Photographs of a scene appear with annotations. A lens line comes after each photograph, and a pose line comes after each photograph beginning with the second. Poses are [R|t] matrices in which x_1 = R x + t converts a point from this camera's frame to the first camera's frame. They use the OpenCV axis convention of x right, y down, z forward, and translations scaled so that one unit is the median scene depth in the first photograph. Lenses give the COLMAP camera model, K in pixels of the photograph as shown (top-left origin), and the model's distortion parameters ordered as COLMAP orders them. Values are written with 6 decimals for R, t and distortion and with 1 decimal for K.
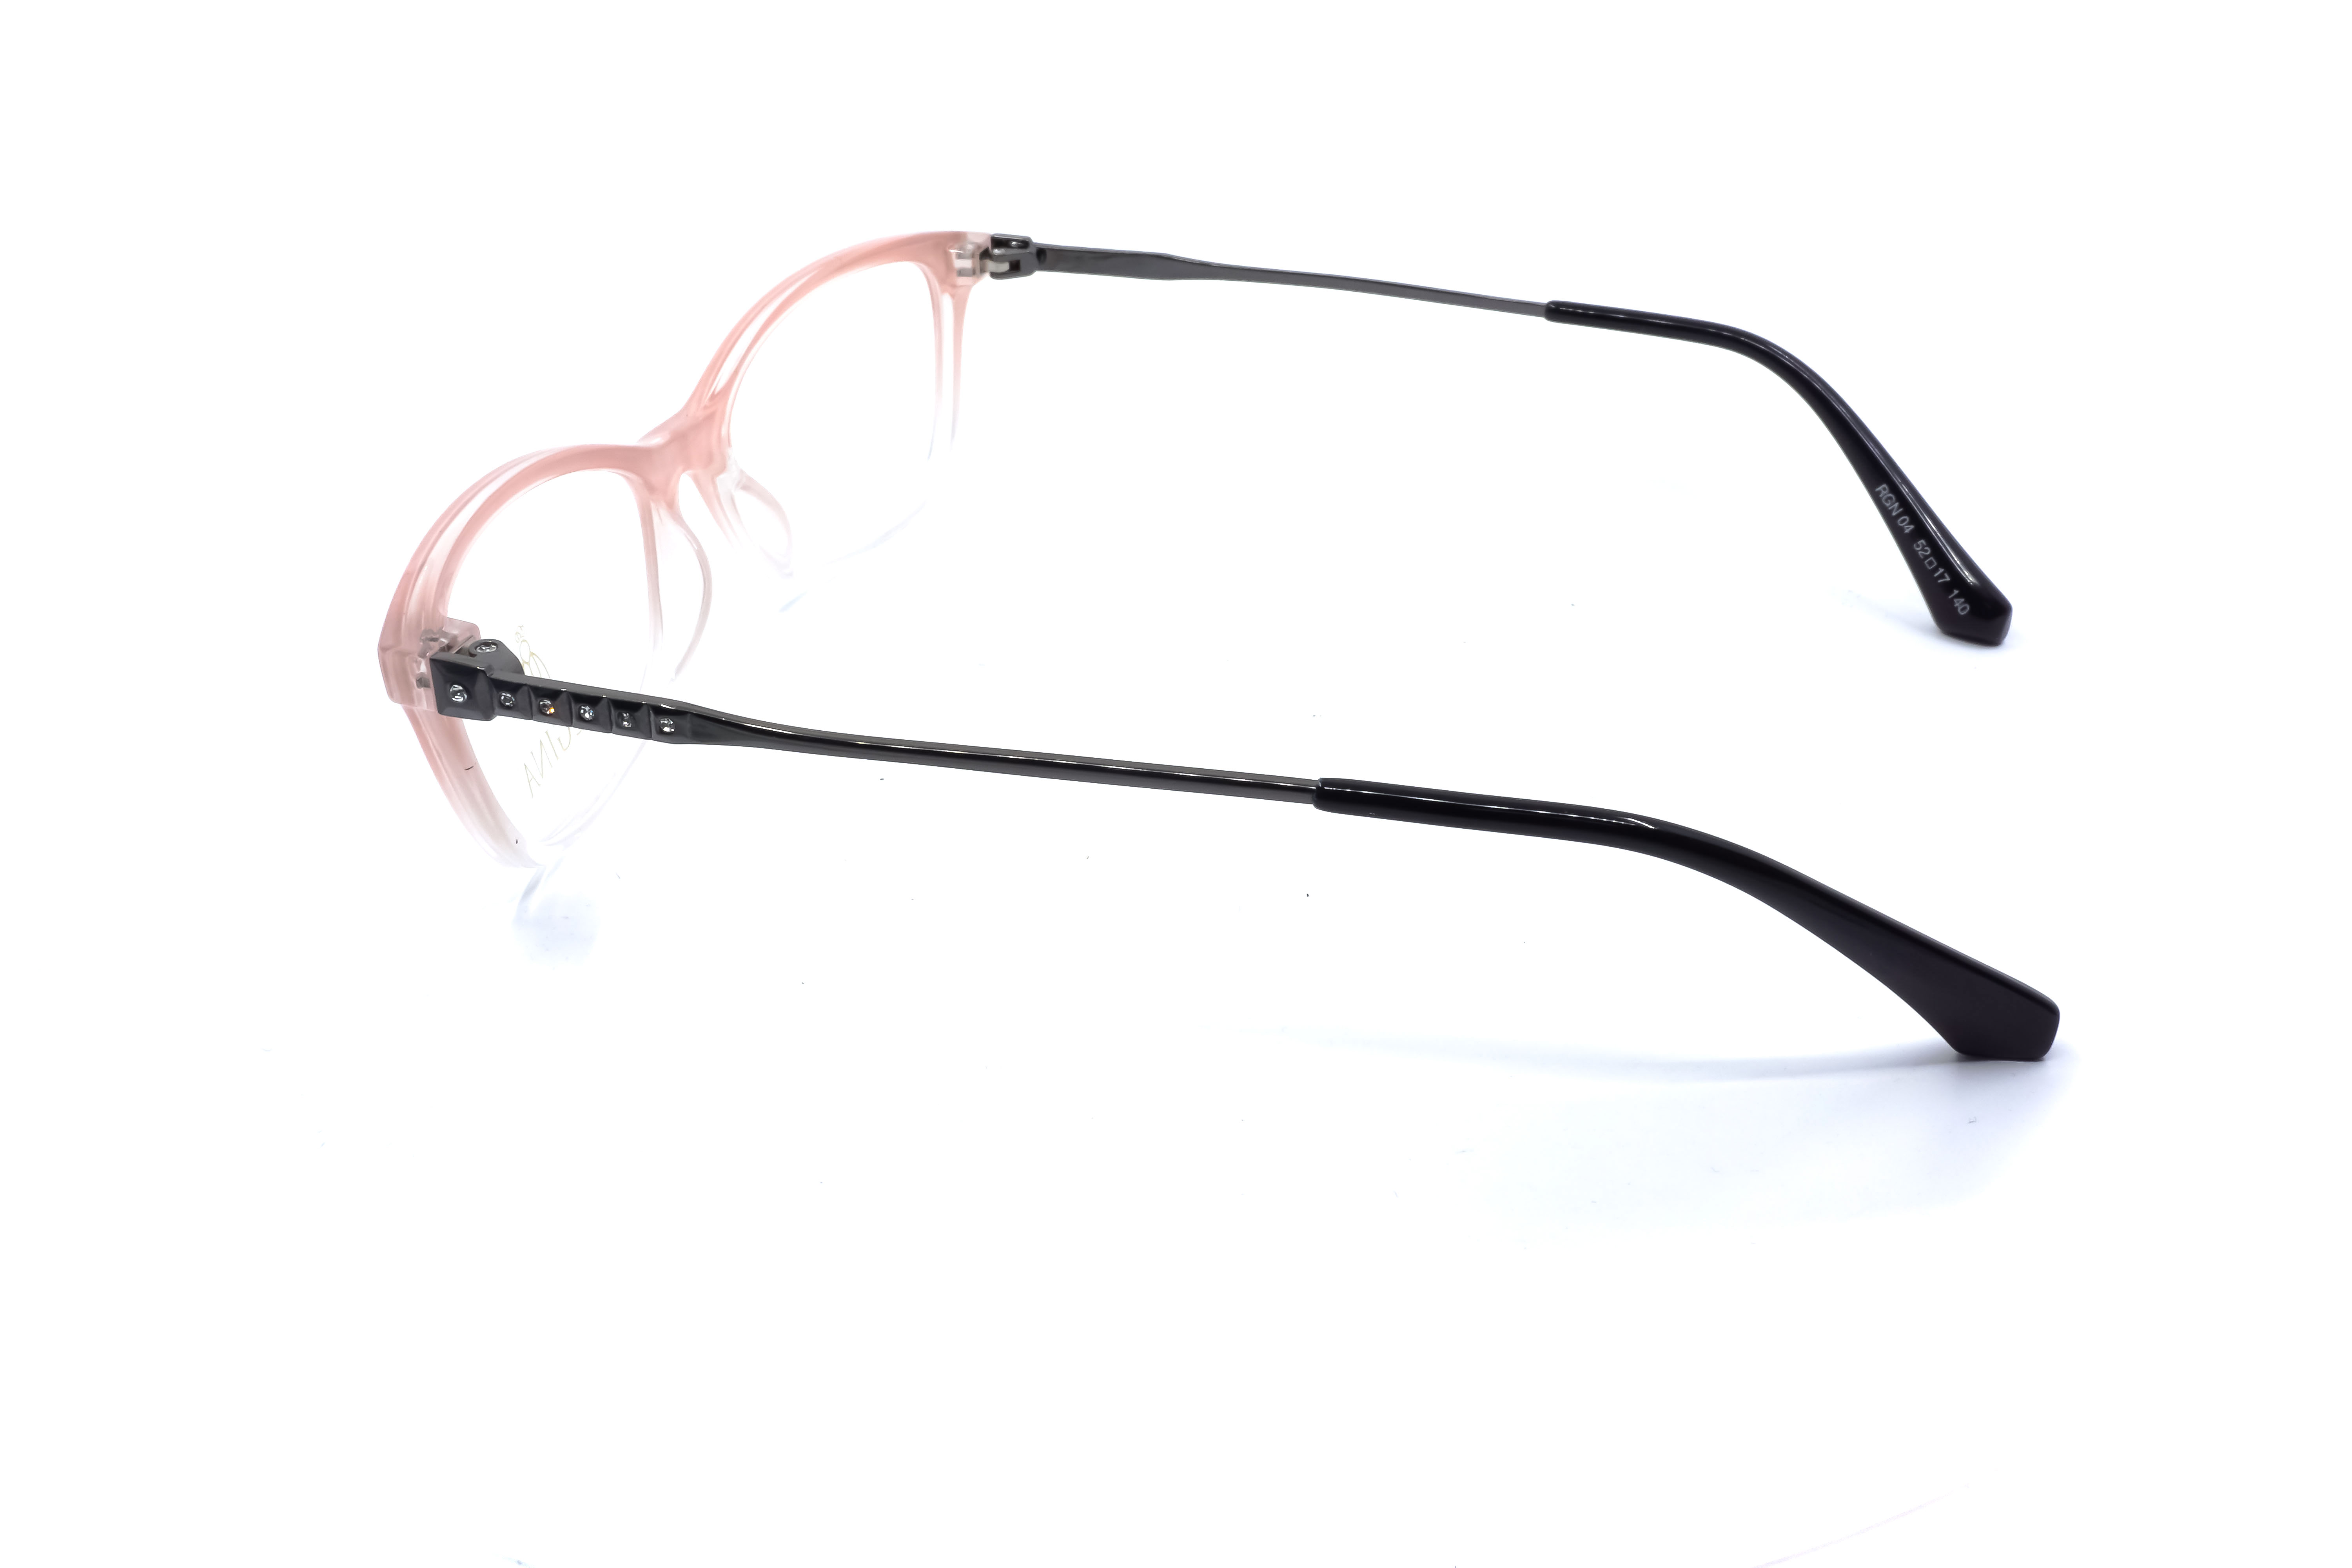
lens RADIAL K [[2281.3, 0, 1176.0], [0, 2281.3, 784.0], [0, 0, 1]] dist [-0.007610, 0.012799]
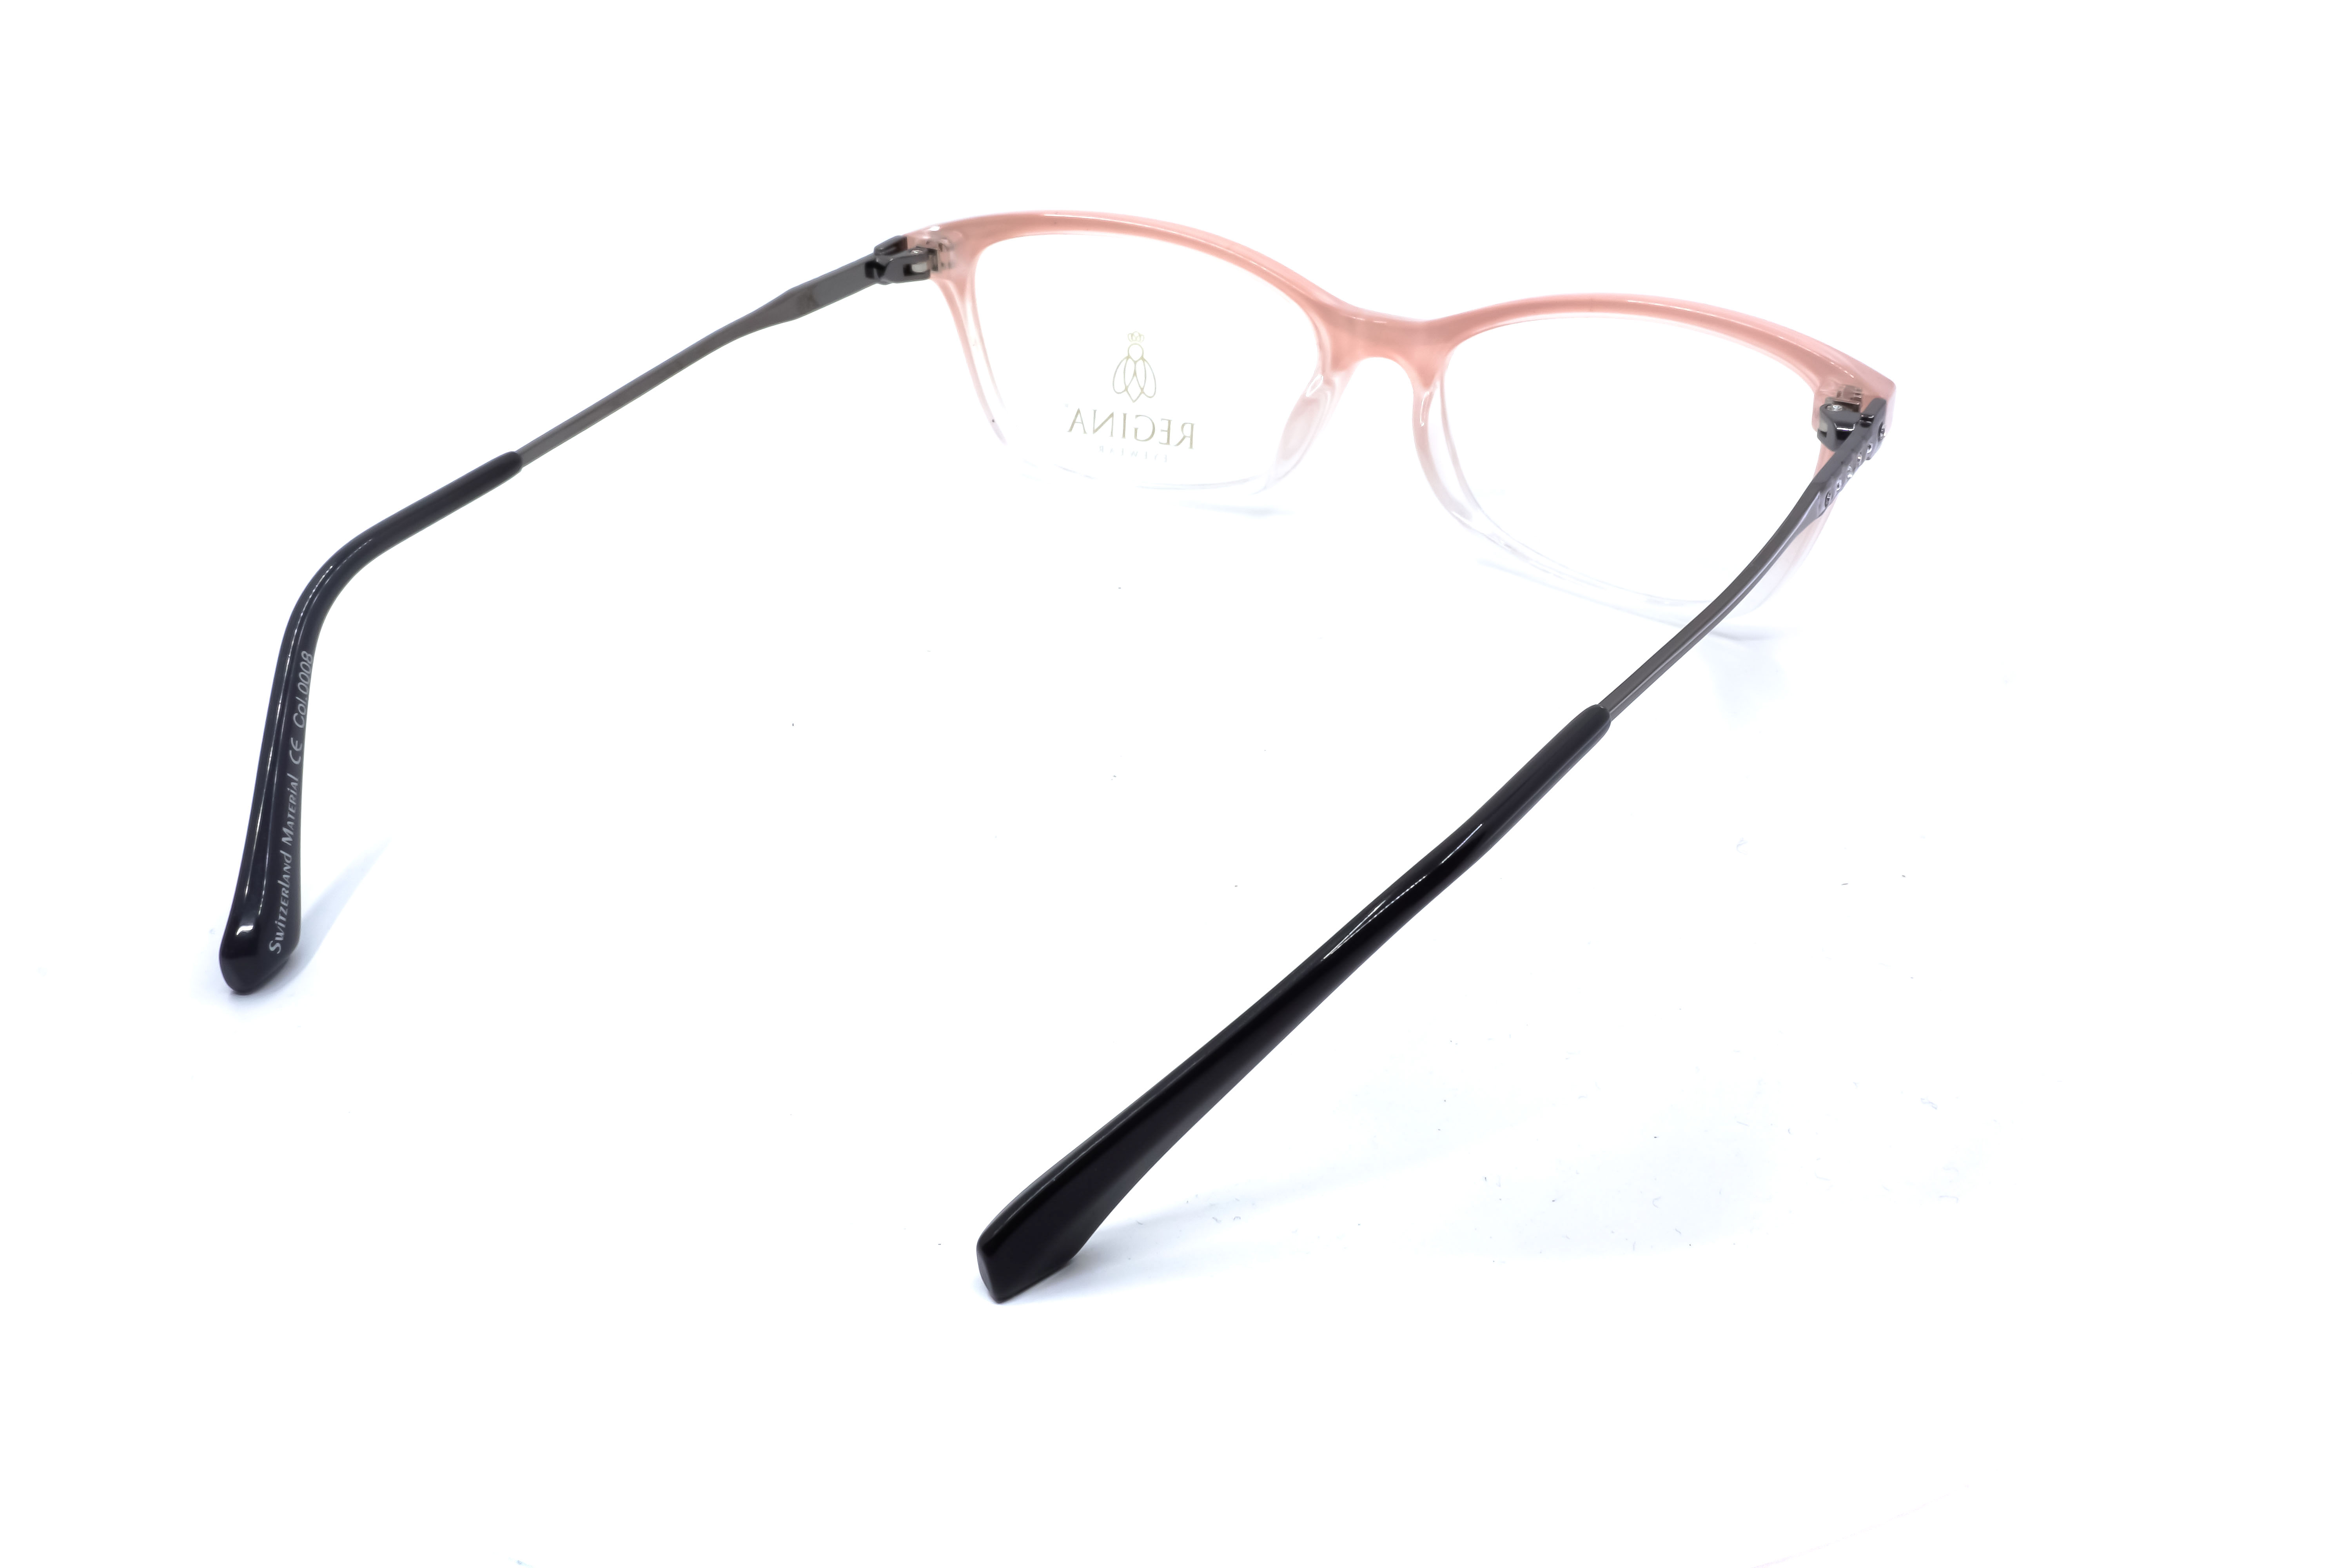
lens RADIAL K [[2281.3, 0, 1176.0], [0, 2281.3, 784.0], [0, 0, 1]] dist [-0.007610, 0.012799]
pose [[-0.278345, 0.480601, -0.831593, 0.803209], [-0.449321, 0.700073, 0.554985, -0.541195], [0.848902, 0.528130, 0.021082, 0.962865]]
